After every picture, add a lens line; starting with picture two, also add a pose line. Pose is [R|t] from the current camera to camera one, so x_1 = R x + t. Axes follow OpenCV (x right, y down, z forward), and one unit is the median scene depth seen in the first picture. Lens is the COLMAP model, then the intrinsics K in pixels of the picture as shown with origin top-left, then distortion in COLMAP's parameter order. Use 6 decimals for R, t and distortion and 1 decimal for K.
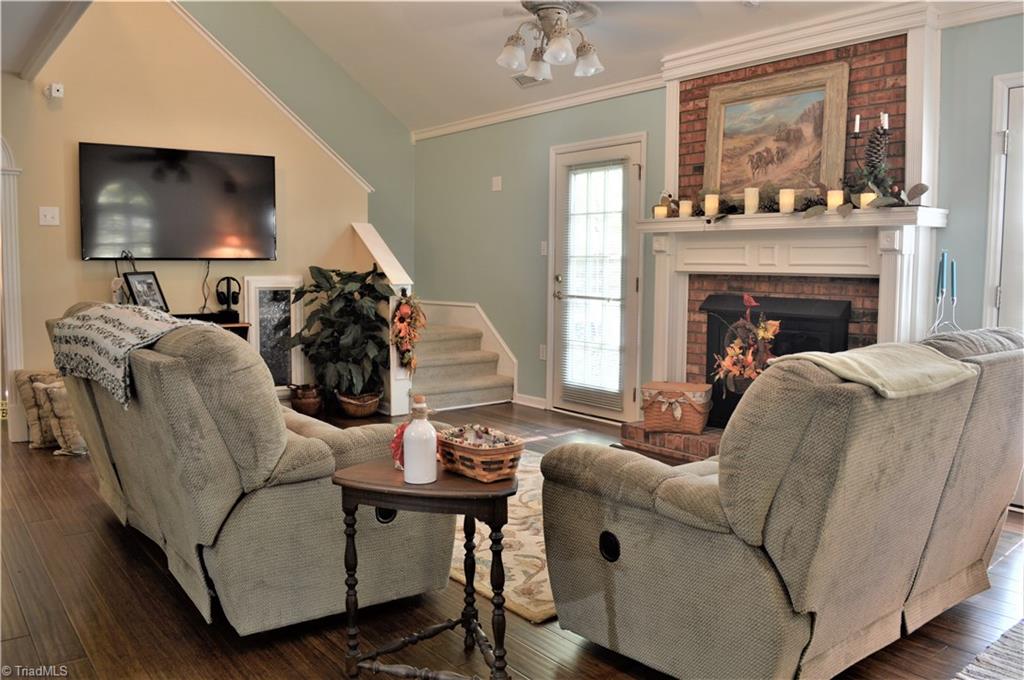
lens RADIAL K [[832.1, 0, 533.7], [0, 832.1, 342.3], [0, 0, 1]] dist [-0.081976, 0.005065]
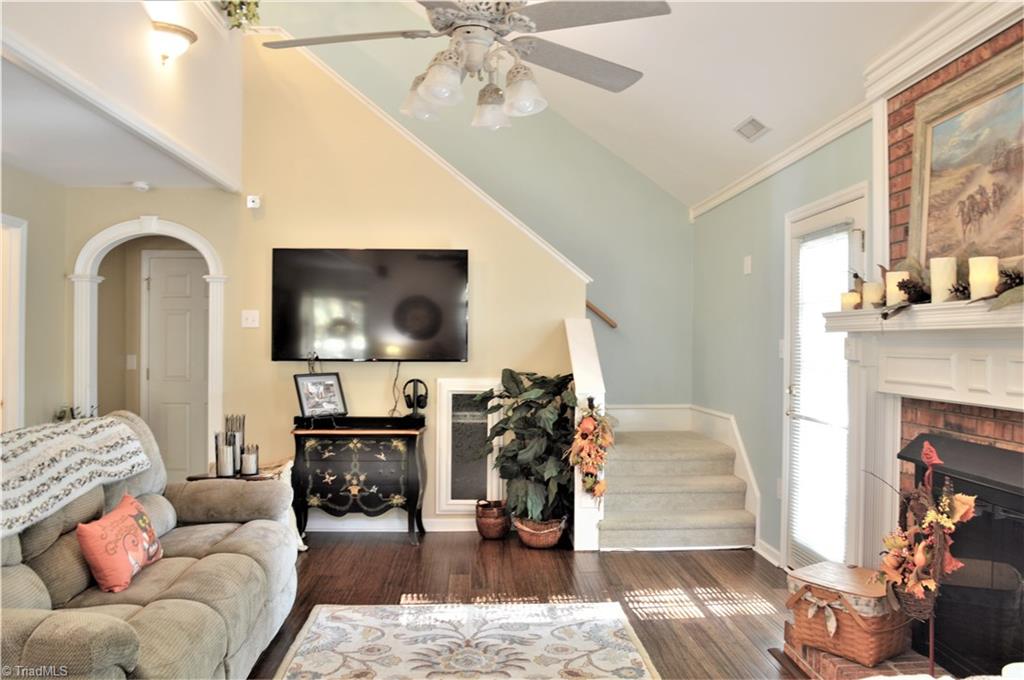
lens RADIAL K [[832.1, 0, 512.1], [0, 832.1, 338.4], [0, 0, 1]] dist [-0.081976, 0.005065]
pose [[0.806716, -0.004141, -0.590925, 0.313944], [-0.056179, 0.994909, -0.083666, -0.058145], [0.588263, 0.100692, 0.802377, 0.326037]]
